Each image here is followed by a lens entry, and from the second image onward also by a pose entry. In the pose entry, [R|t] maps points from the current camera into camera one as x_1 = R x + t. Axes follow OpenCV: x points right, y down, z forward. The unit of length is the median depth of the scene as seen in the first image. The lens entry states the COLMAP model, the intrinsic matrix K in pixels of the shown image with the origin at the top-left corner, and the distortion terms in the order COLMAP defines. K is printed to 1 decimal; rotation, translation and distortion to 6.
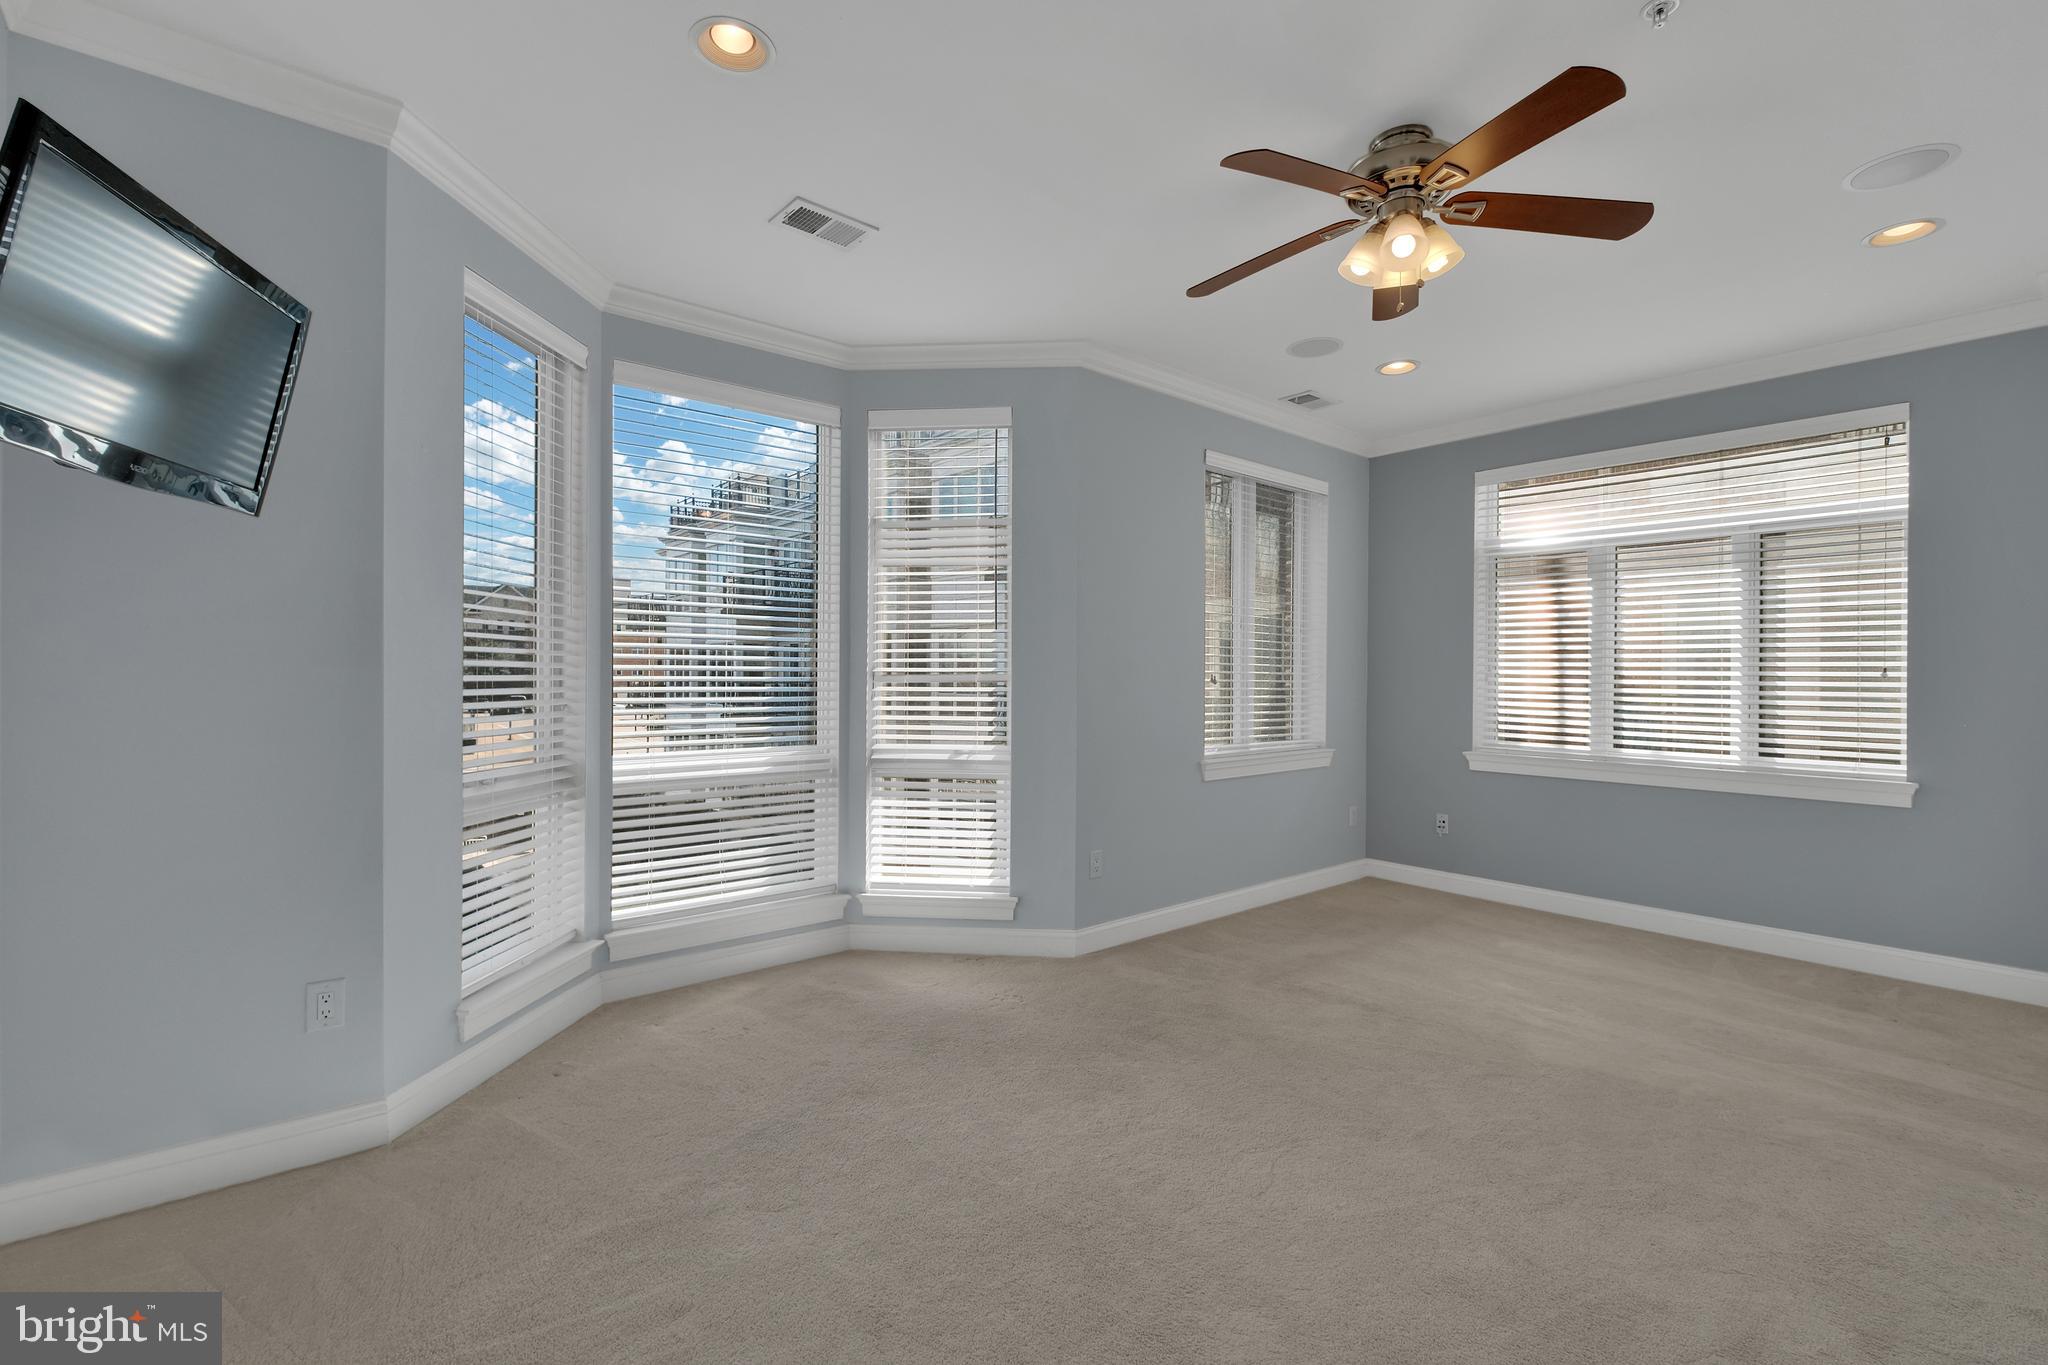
lens RADIAL K [[865.6, 0, 1005.3], [0, 865.6, 670.0], [0, 0, 1]] dist [0.001288, 0.000543]
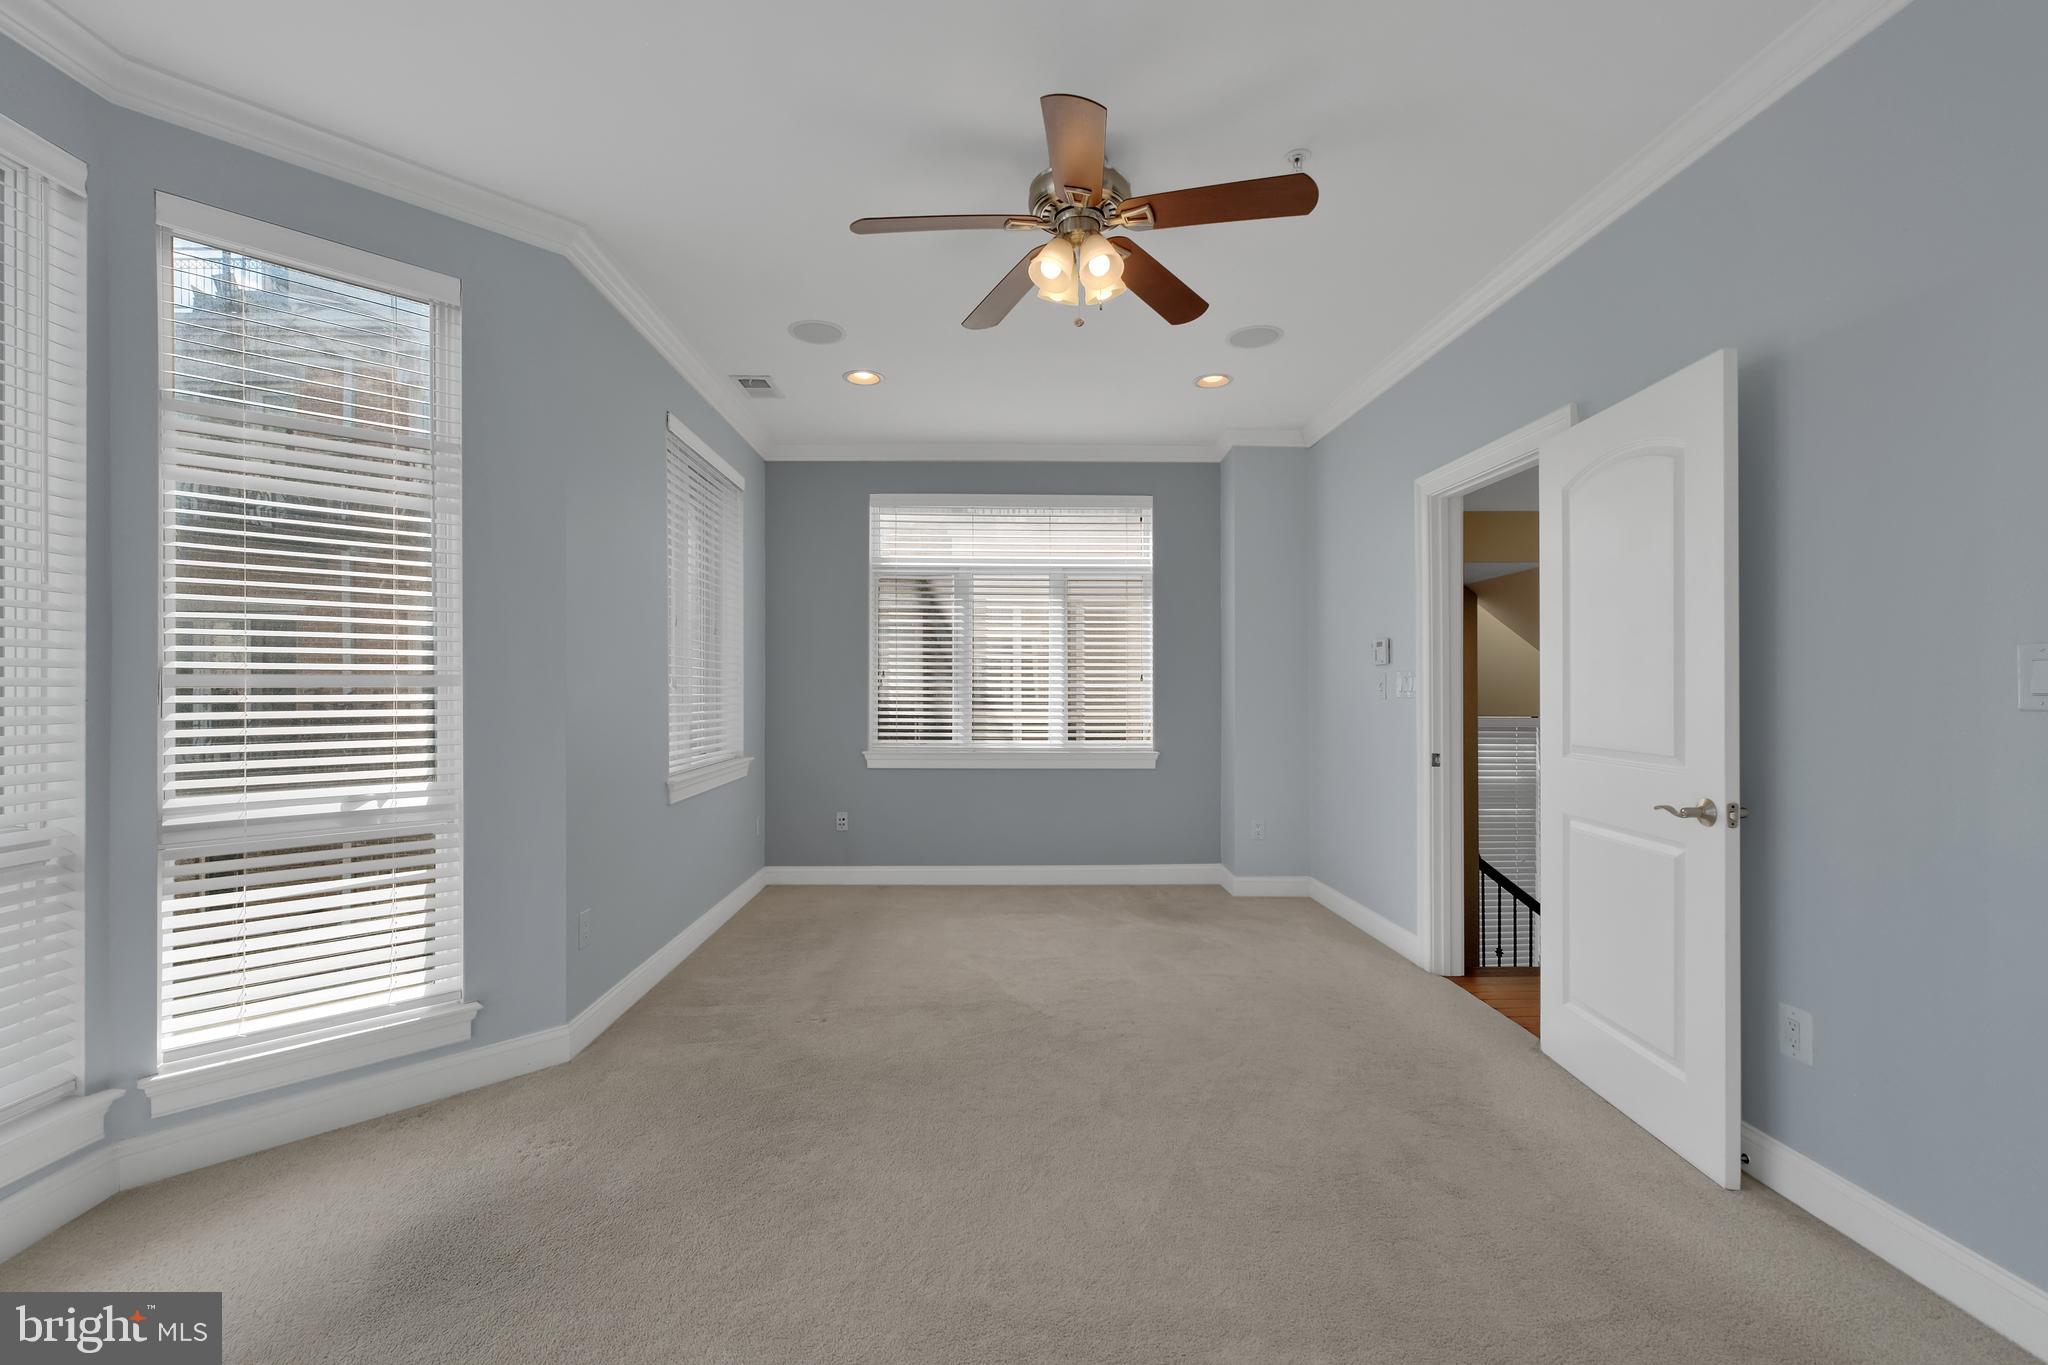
lens RADIAL K [[865.6, 0, 1019.4], [0, 865.6, 681.4], [0, 0, 1]] dist [0.001288, 0.000543]
pose [[0.634334, 0.000108, 0.773059, -0.237816], [-0.001516, 0.999998, 0.001104, 0.008528], [-0.773058, -0.001872, 0.634333, 0.232793]]
